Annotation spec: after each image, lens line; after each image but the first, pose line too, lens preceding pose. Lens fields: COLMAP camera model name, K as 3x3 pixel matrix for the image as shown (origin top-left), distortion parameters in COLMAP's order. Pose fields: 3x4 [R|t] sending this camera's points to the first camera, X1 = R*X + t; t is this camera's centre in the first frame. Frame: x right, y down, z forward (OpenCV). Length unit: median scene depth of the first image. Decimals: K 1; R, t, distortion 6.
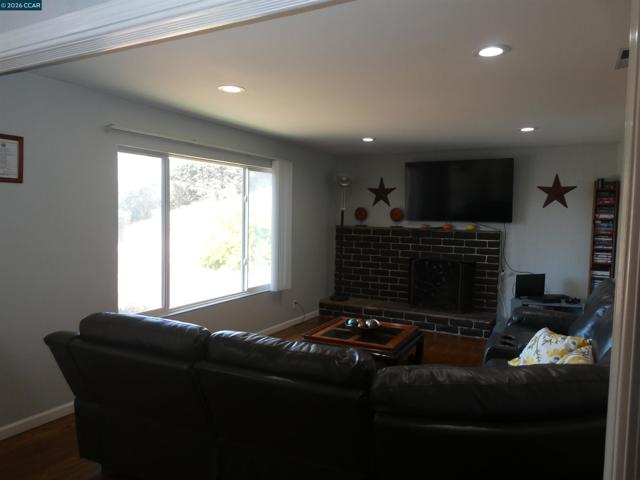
lens RADIAL K [[460.7, 0, 324.0], [0, 460.7, 236.7], [0, 0, 1]] dist [0.003823, -0.012218]
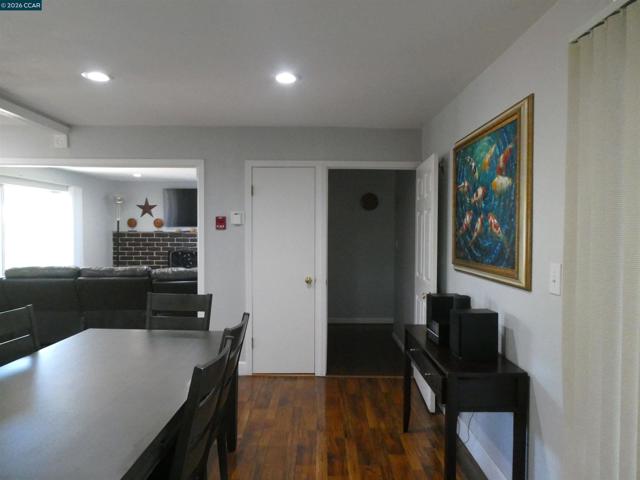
lens RADIAL K [[460.7, 0, 325.4], [0, 460.7, 240.4], [0, 0, 1]] dist [0.003823, -0.012218]
pose [[0.875994, -0.029311, 0.481430, -0.087954], [0.038368, 0.999223, -0.008978, 0.042365], [-0.480793, 0.026336, 0.876439, -0.563422]]
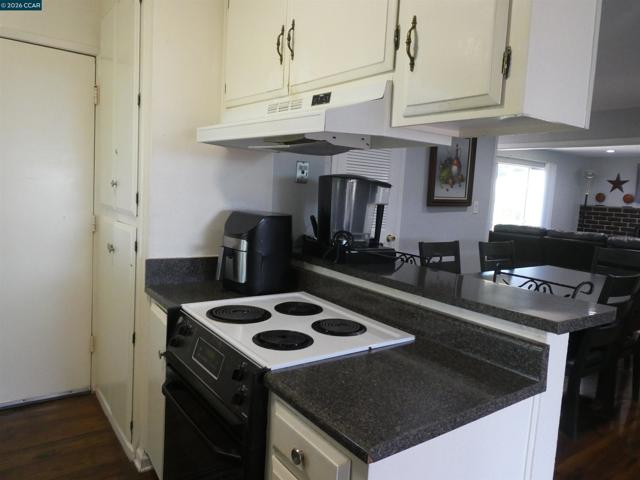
lens RADIAL K [[460.7, 0, 325.4], [0, 460.7, 242.9], [0, 0, 1]] dist [0.003823, -0.012218]
pose [[0.903437, 0.077491, -0.421660, -0.087296], [-0.058785, 0.996630, 0.057206, 0.066850], [0.424672, -0.026895, 0.904948, -0.762324]]
